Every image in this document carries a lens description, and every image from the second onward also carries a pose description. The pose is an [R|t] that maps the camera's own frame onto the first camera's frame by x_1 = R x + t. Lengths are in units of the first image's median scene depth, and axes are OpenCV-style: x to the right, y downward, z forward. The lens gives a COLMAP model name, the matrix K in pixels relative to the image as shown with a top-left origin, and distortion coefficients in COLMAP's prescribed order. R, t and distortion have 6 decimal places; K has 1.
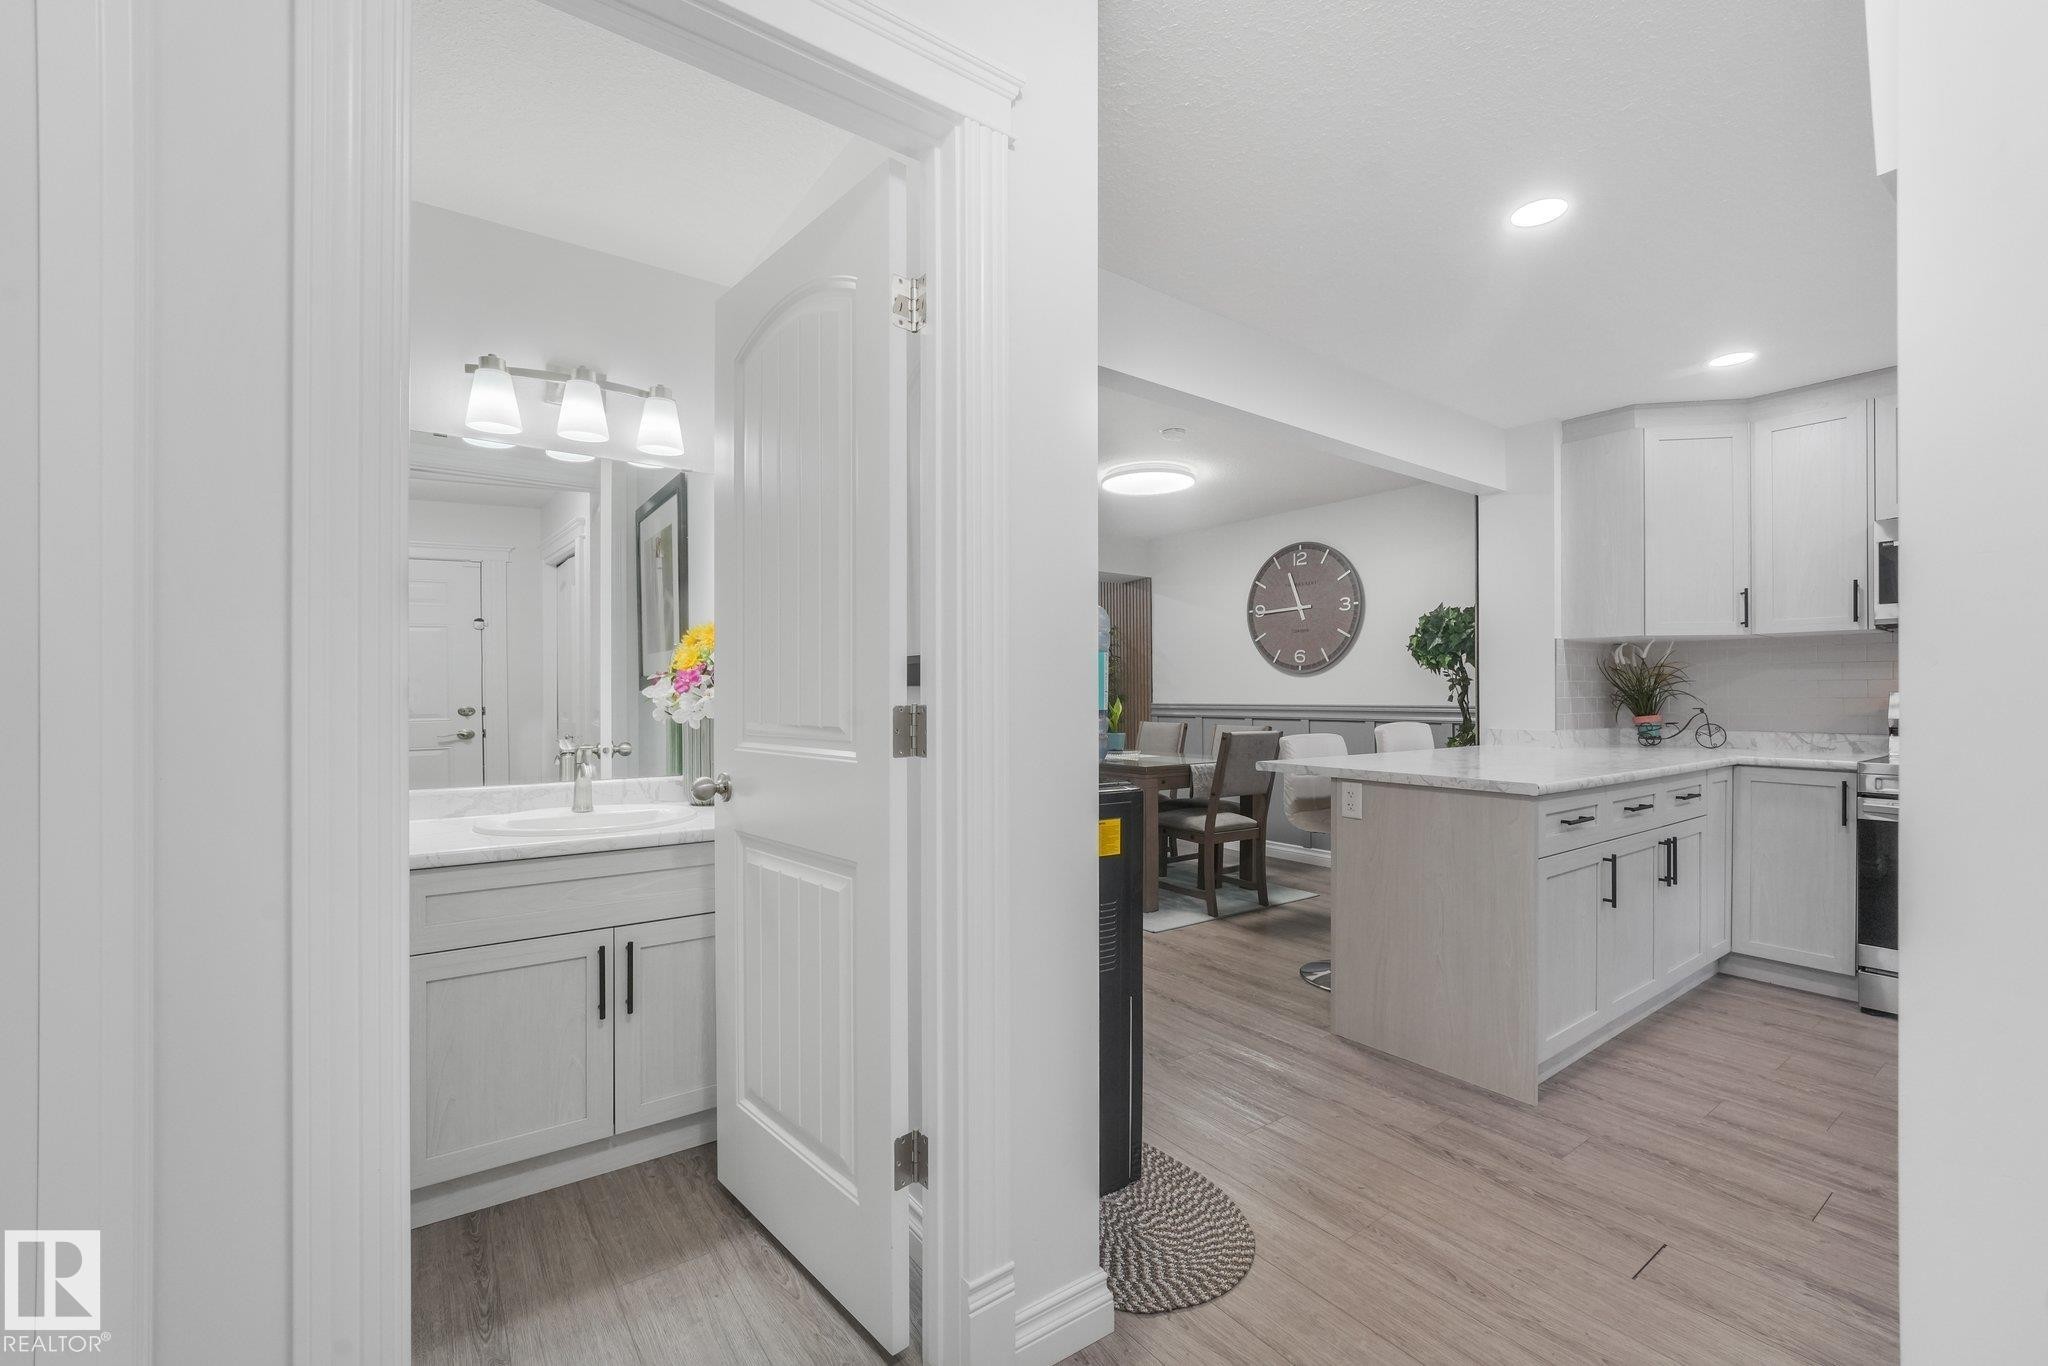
lens RADIAL K [[862.1, 0, 1016.2], [0, 862.1, 689.1], [0, 0, 1]] dist [-0.012277, 0.000083]
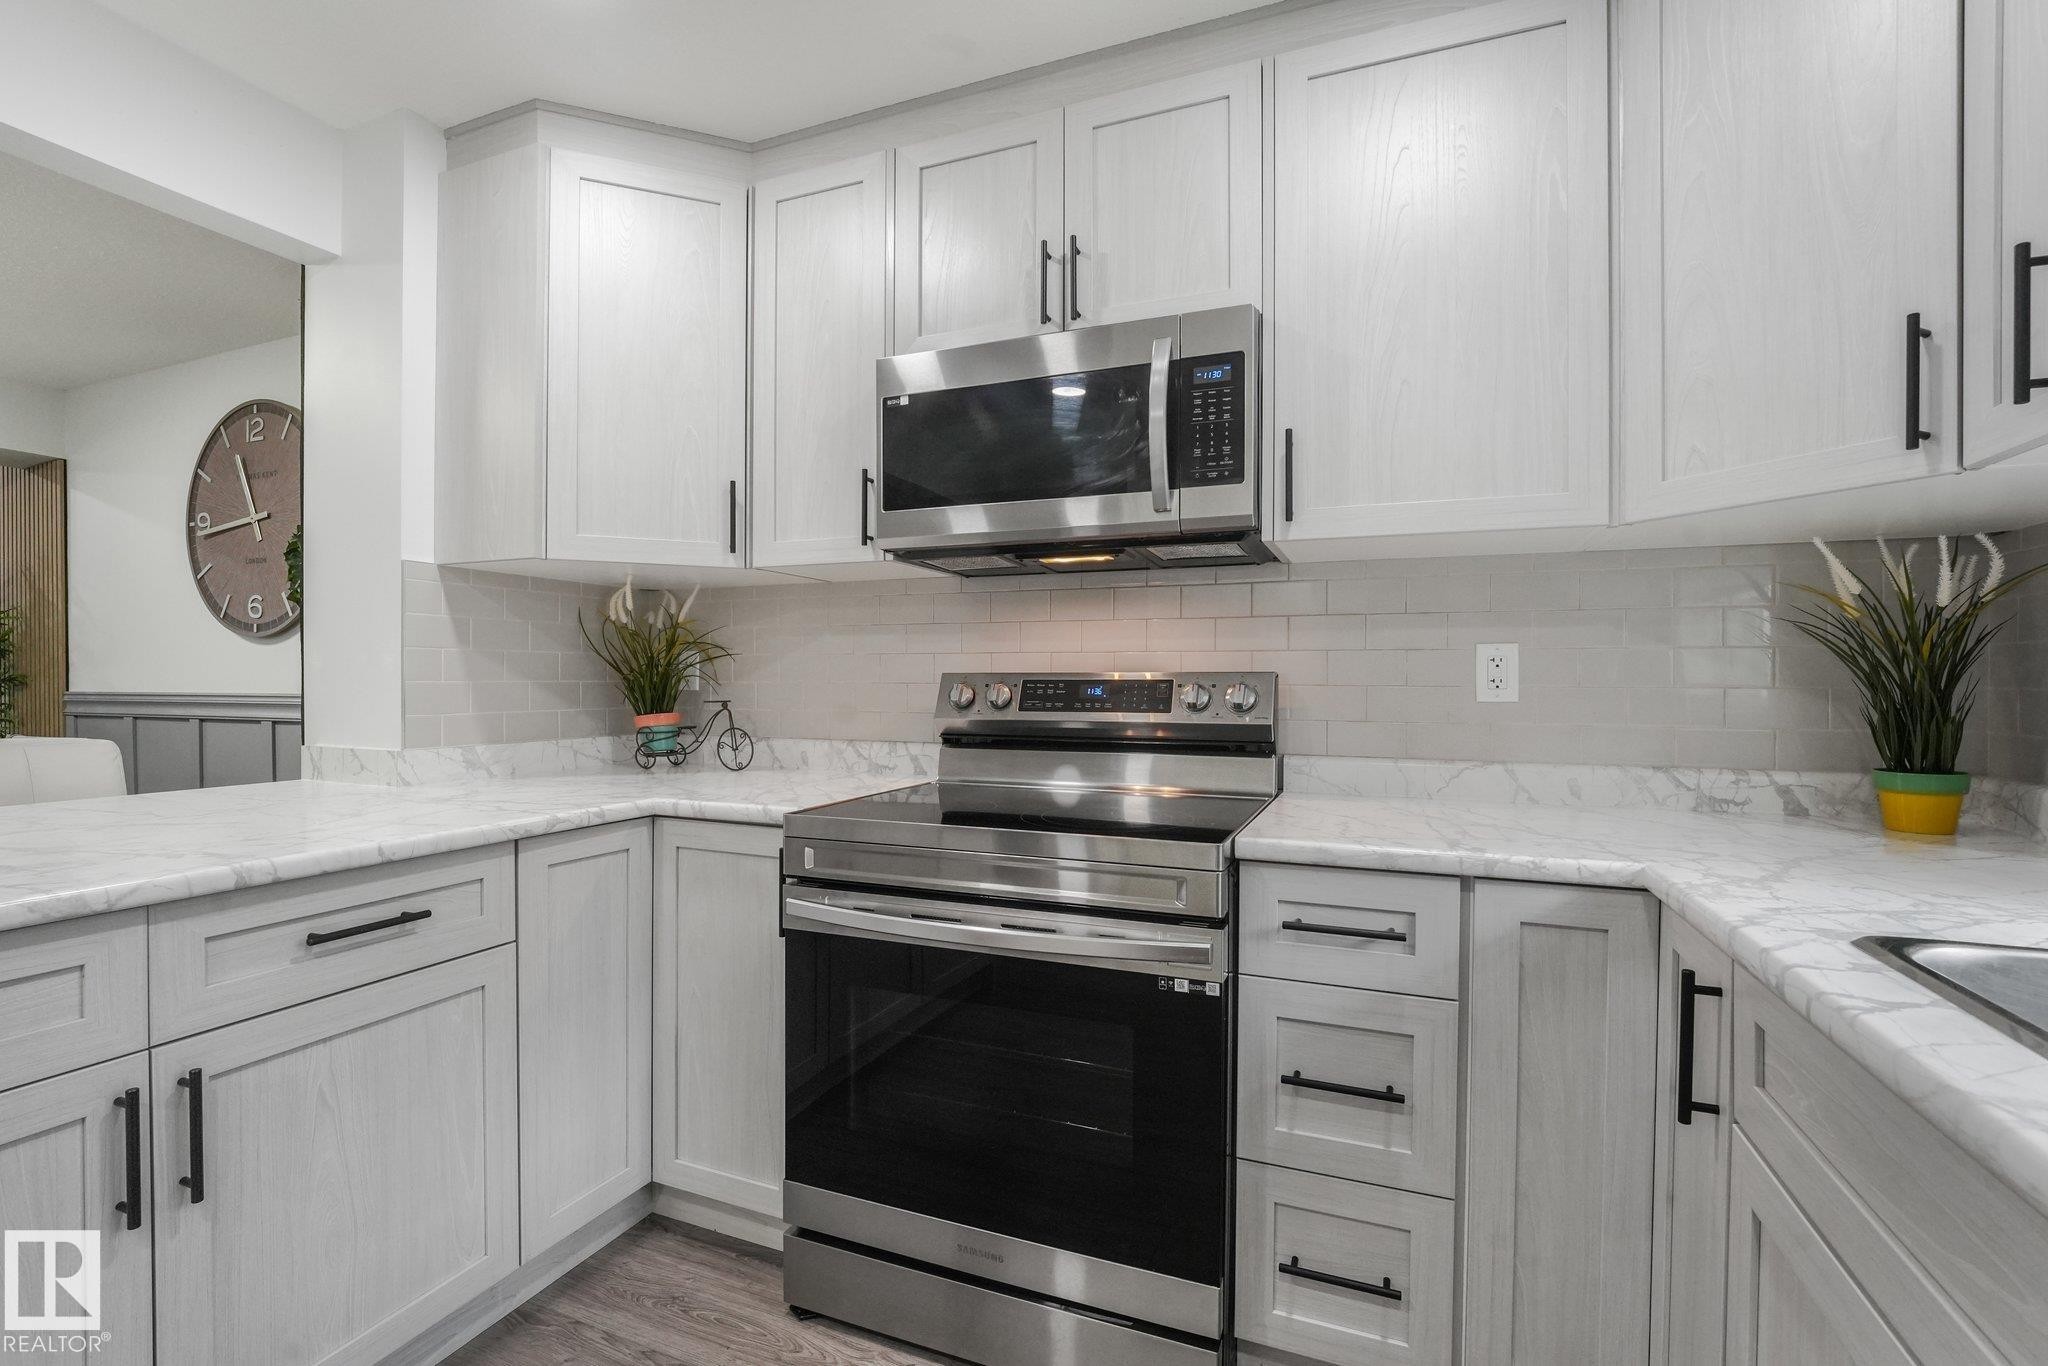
lens RADIAL K [[862.1, 0, 1016.2], [0, 862.1, 689.1], [0, 0, 1]] dist [-0.012277, 0.000083]
pose [[0.863321, -0.000905, 0.504654, 0.661253], [-0.007361, 0.999869, 0.014387, 0.004493], [-0.504601, -0.016135, 0.863202, 0.390335]]
